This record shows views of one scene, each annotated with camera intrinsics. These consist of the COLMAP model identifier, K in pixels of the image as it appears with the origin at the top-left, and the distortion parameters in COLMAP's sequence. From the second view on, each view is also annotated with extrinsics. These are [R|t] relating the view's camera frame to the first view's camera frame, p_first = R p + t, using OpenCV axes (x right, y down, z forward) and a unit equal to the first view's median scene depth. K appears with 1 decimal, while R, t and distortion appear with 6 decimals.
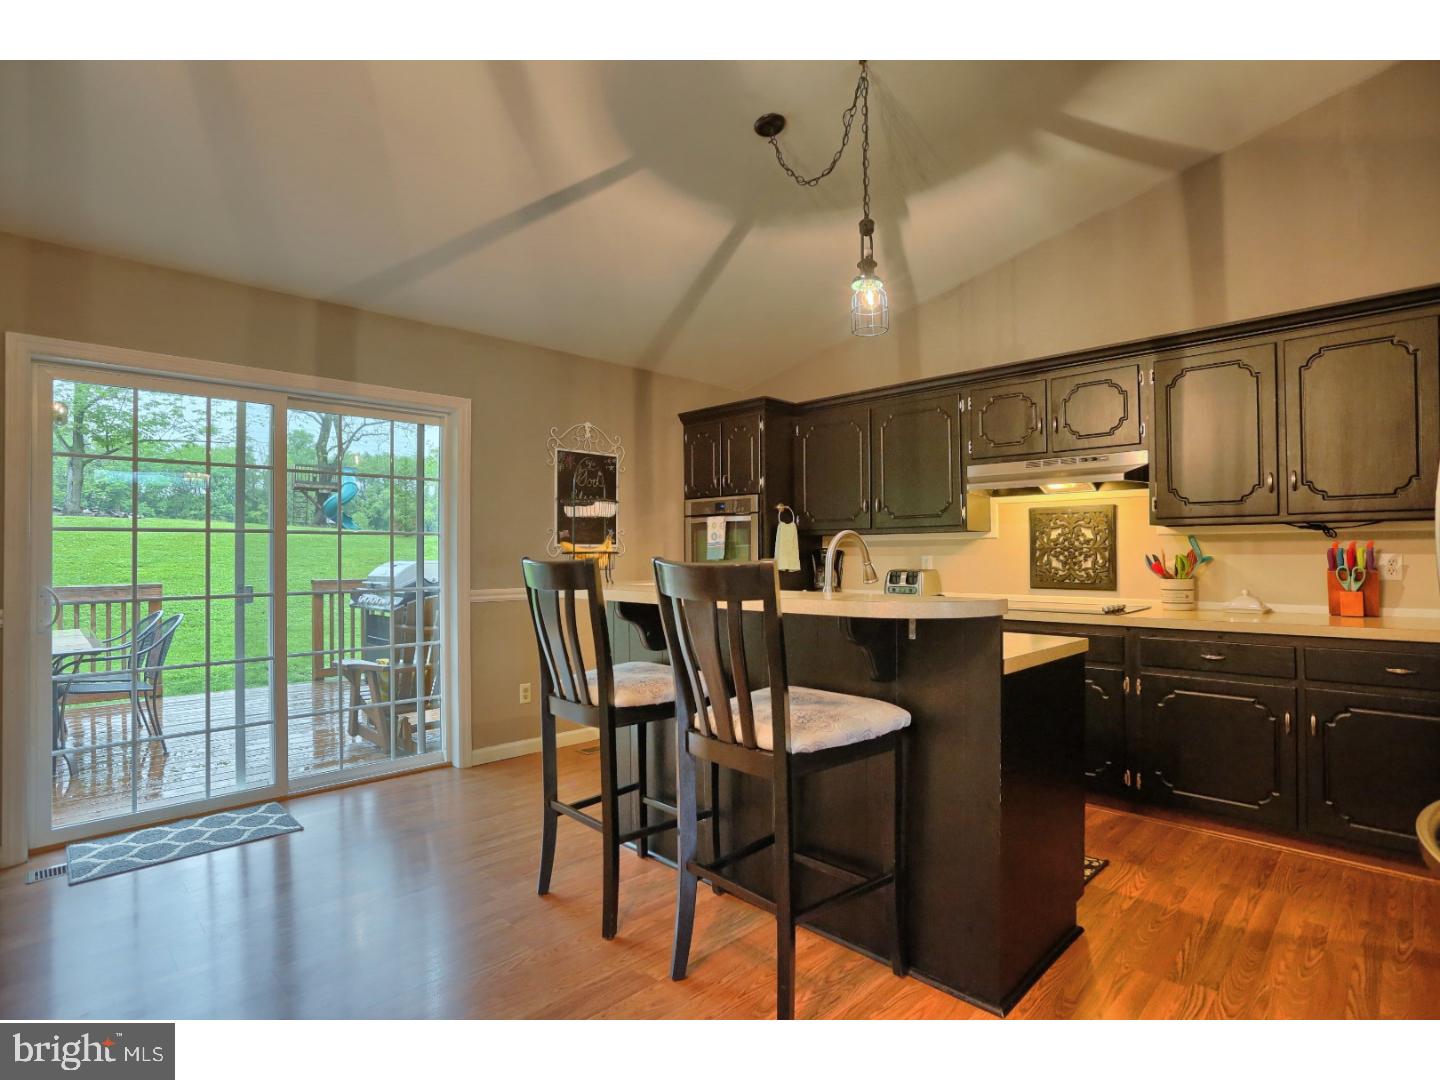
lens RADIAL K [[722.6, 0, 718.8], [0, 722.6, 541.7], [0, 0, 1]] dist [-0.073824, 0.034507]
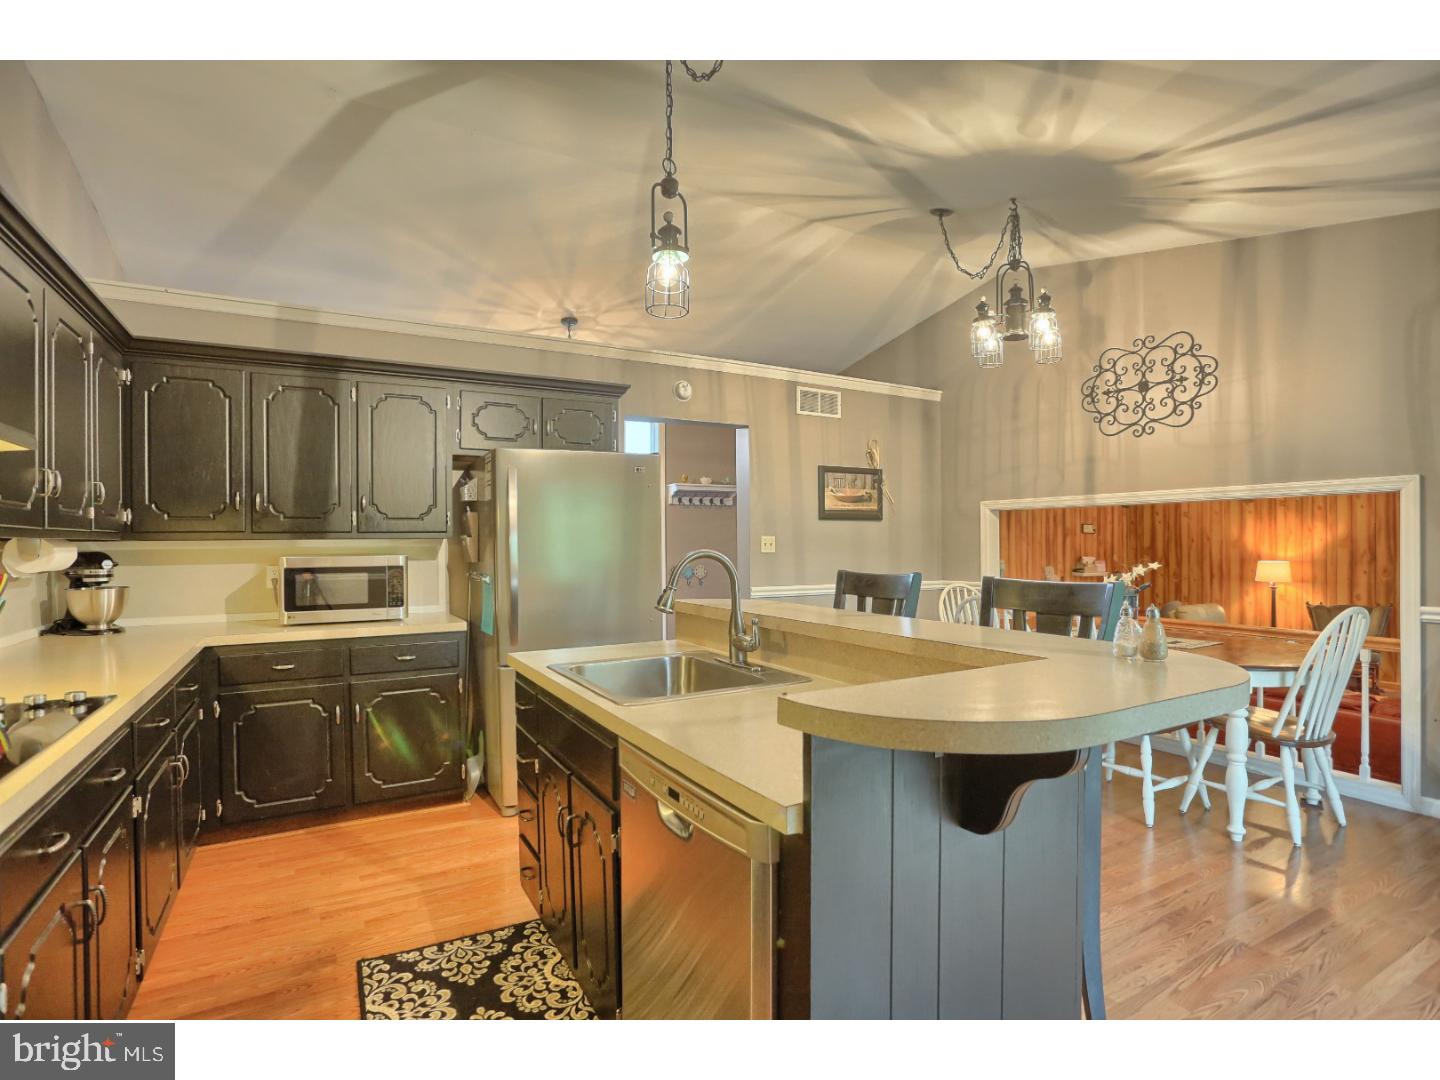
lens RADIAL K [[722.6, 0, 718.8], [0, 722.6, 541.7], [0, 0, 1]] dist [-0.073824, 0.034507]
pose [[-0.964916, 0.011867, 0.262289, -0.045047], [0.007383, 0.999809, -0.018076, -0.006141], [-0.262453, -0.015505, -0.964820, 1.249215]]
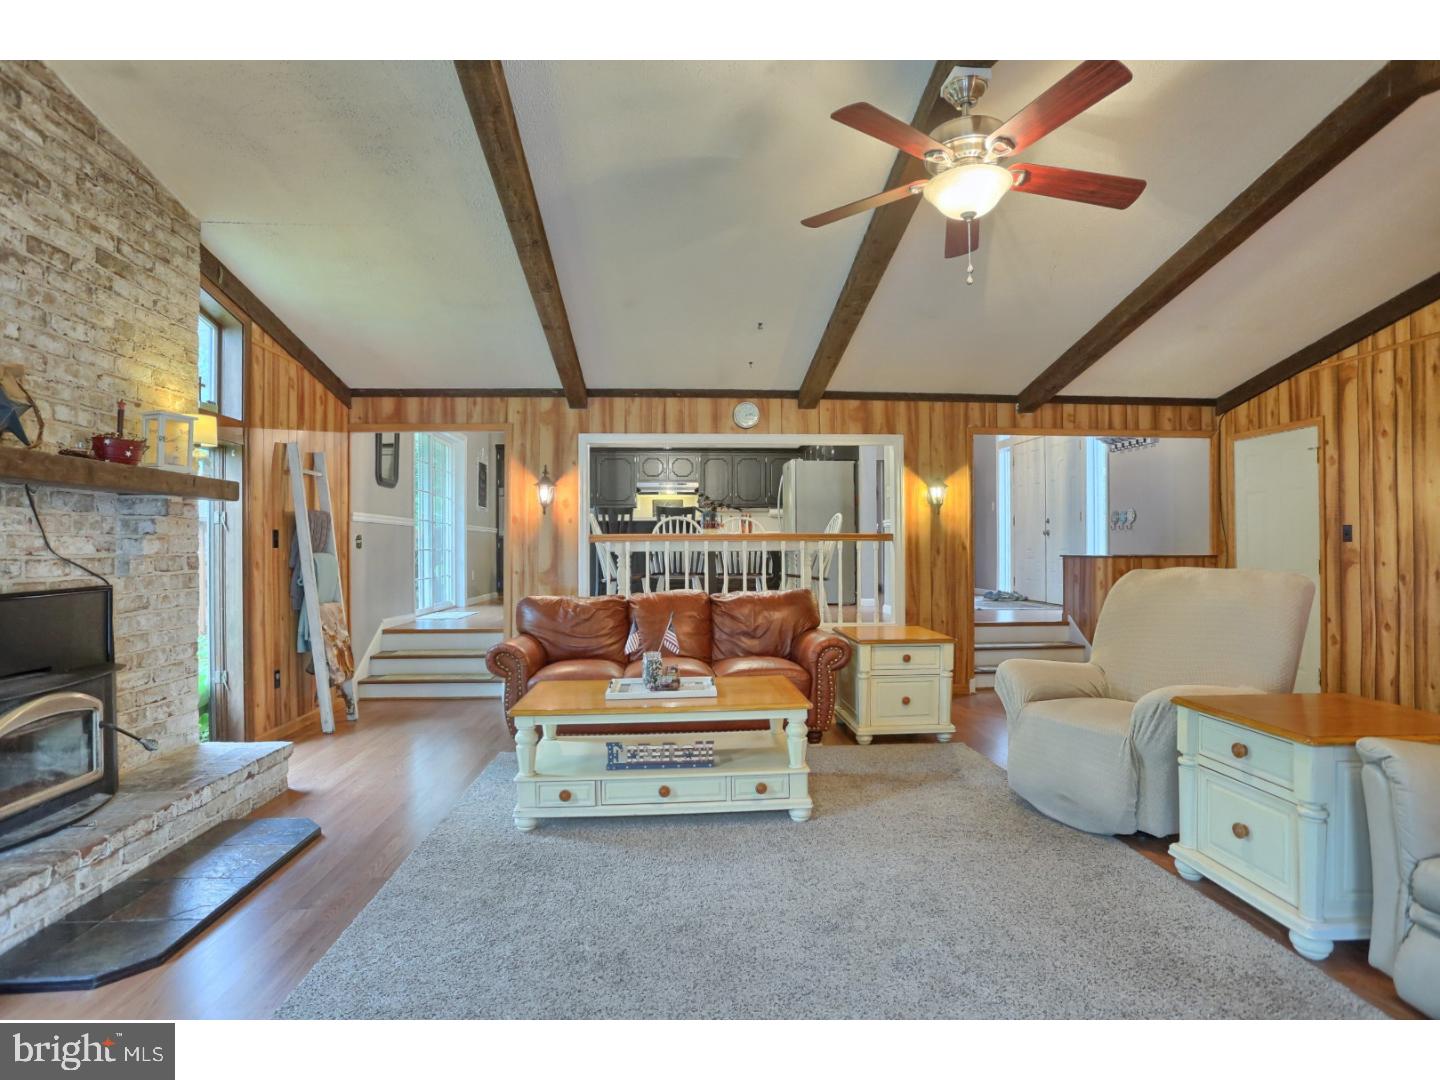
lens RADIAL K [[755.9, 0, 719.0], [0, 755.9, 543.7], [0, 0, 1]] dist [-0.075102, 0.033461]
pose [[0.655400, 0.008149, 0.755238, -1.755117], [-0.011706, 0.999931, -0.000631, 0.132934], [-0.755191, -0.008427, 0.655450, -1.200834]]
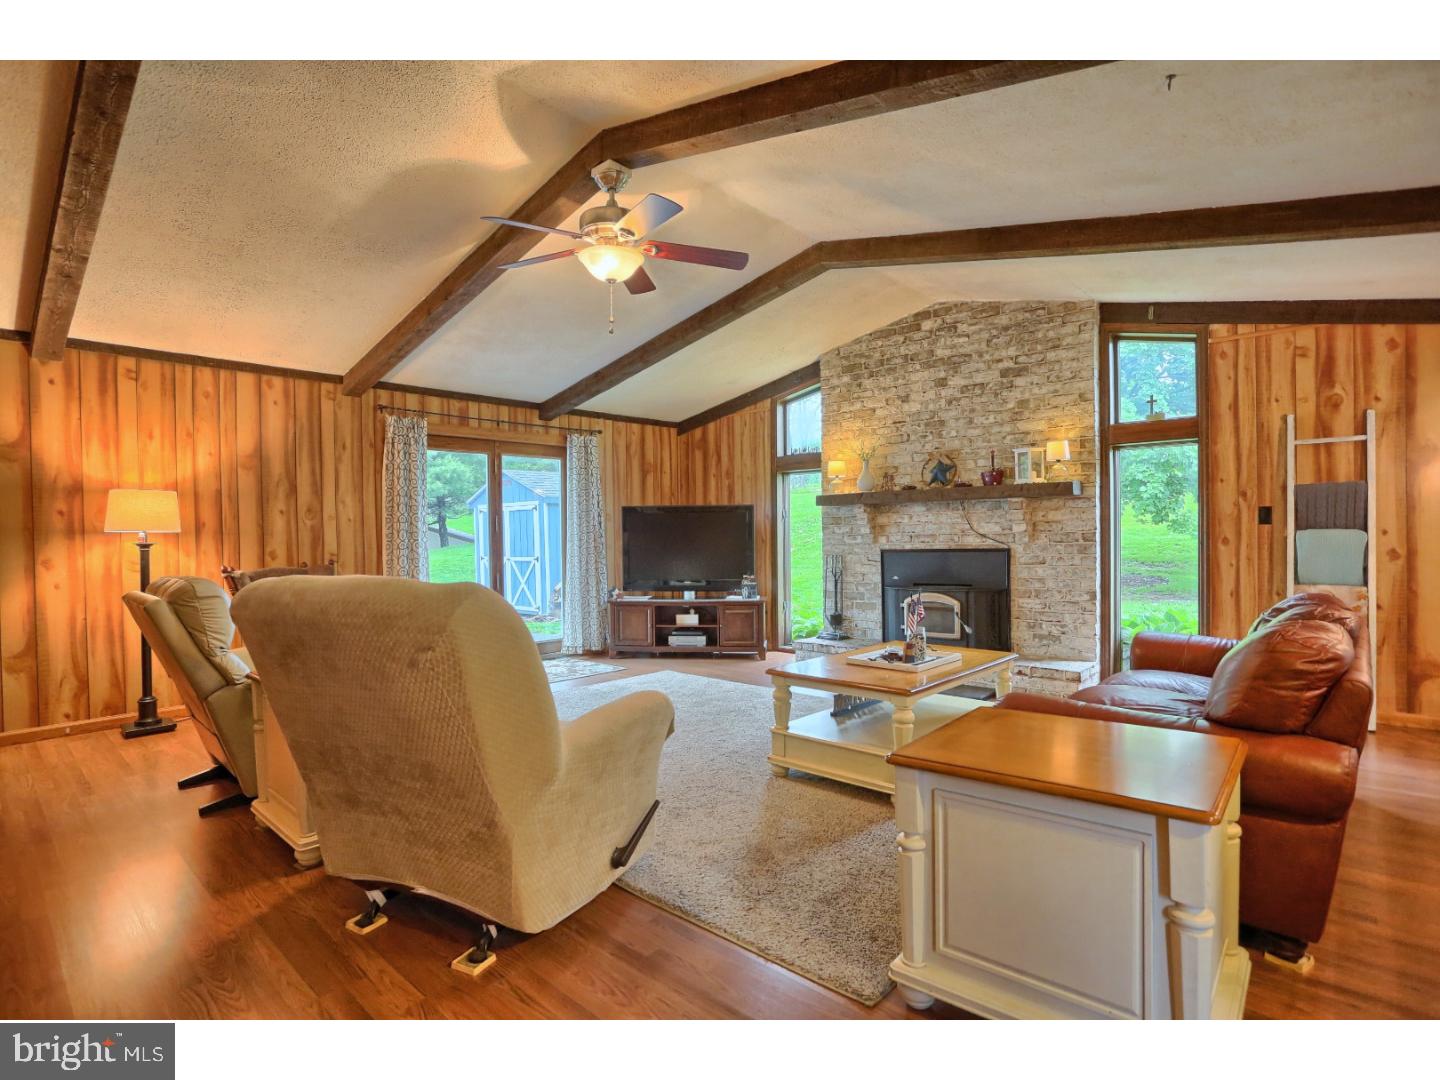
lens RADIAL K [[722.6, 0, 718.8], [0, 722.6, 541.7], [0, 0, 1]] dist [-0.073824, 0.034507]
pose [[0.057488, 0.015583, -0.998225, -0.060757], [0.027393, 0.999477, 0.017181, 0.130916], [0.997970, -0.028332, 0.057031, -0.818917]]
